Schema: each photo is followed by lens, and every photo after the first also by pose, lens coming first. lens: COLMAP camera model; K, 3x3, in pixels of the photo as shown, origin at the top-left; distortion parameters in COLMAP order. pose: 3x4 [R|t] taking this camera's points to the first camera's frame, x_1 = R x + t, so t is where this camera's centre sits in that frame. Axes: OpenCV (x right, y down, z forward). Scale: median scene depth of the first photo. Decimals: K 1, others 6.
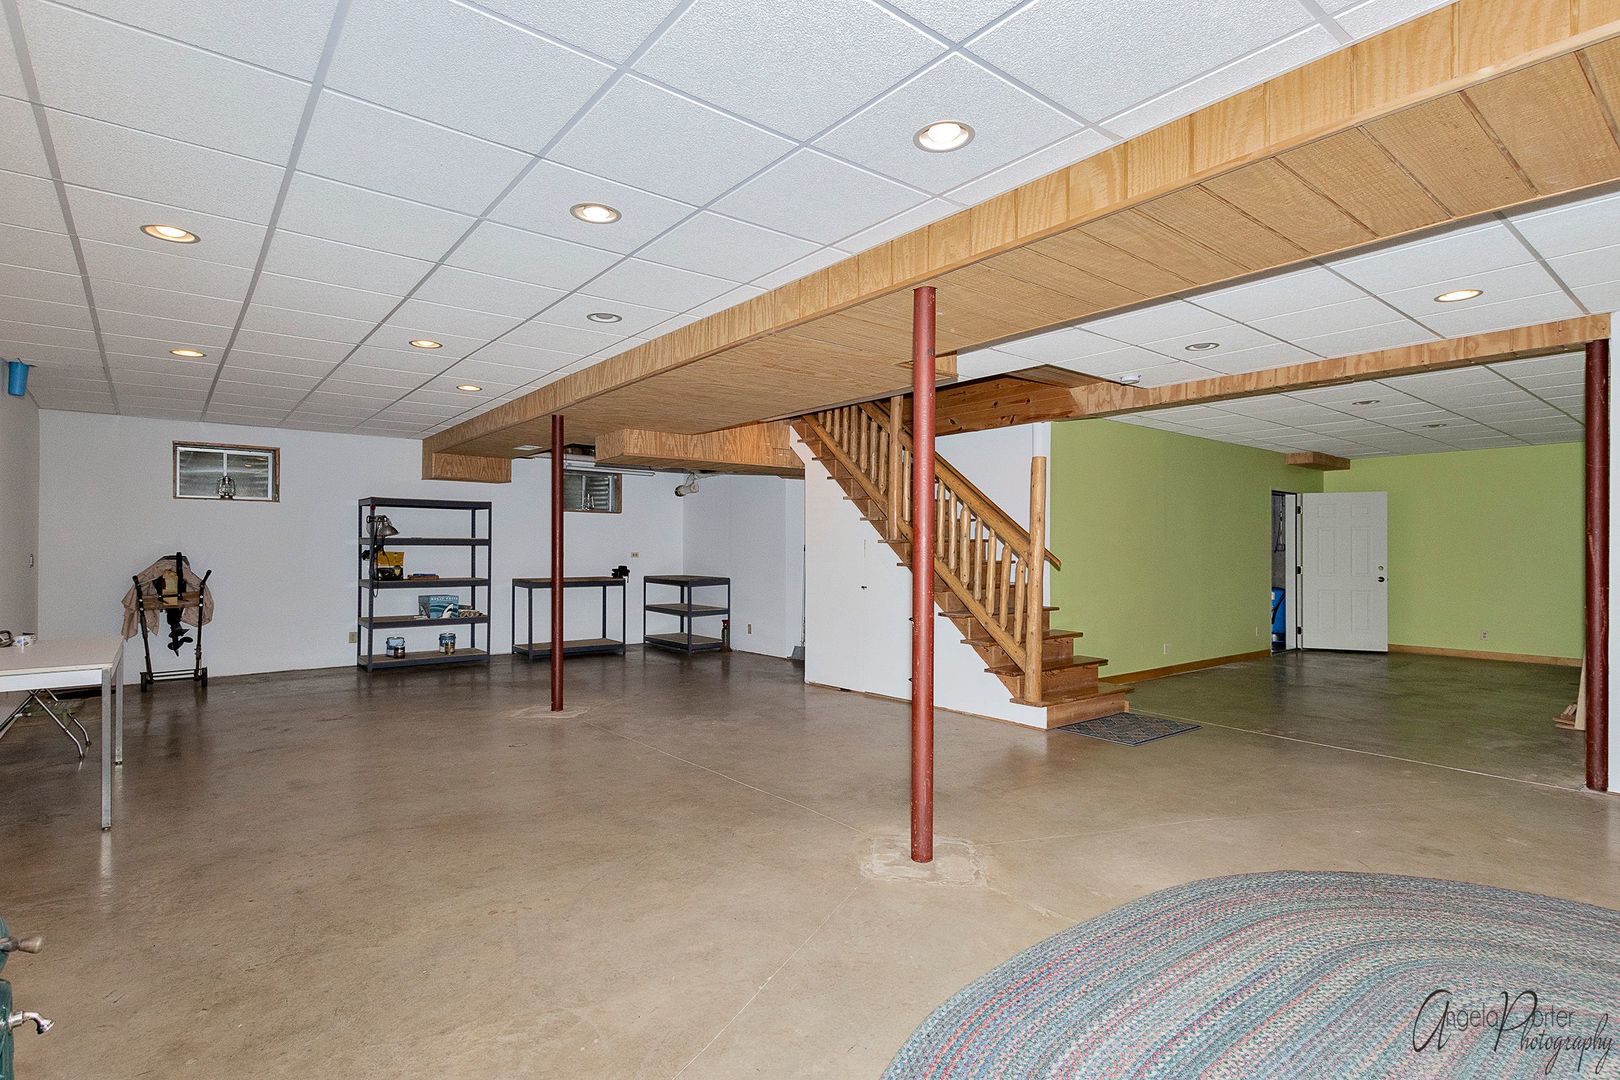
lens RADIAL K [[788.4, 0, 809.4], [0, 788.4, 542.6], [0, 0, 1]] dist [0.017339, 0.000131]
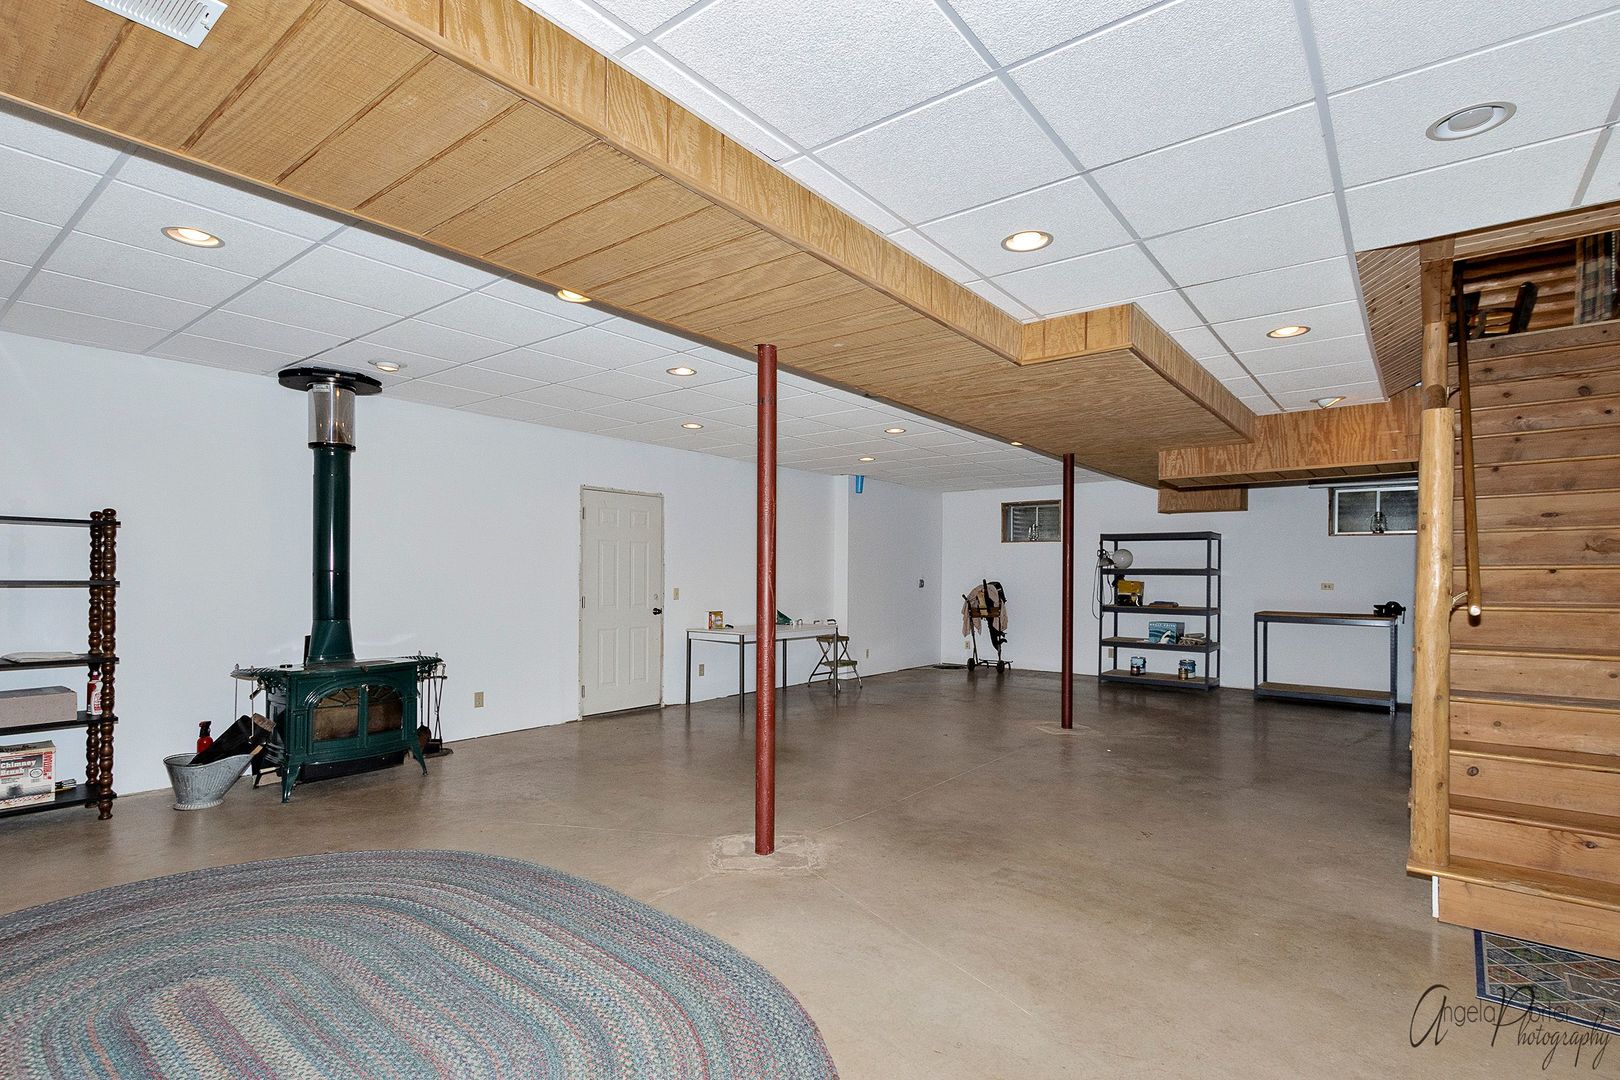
lens RADIAL K [[788.4, 0, 819.0], [0, 788.4, 574.9], [0, 0, 1]] dist [0.017339, 0.000131]
pose [[0.234723, 0.000478, -0.972062, 0.464732], [0.002196, 0.999997, 0.001022, 0.000945], [0.972060, -0.002375, 0.234721, 0.299658]]
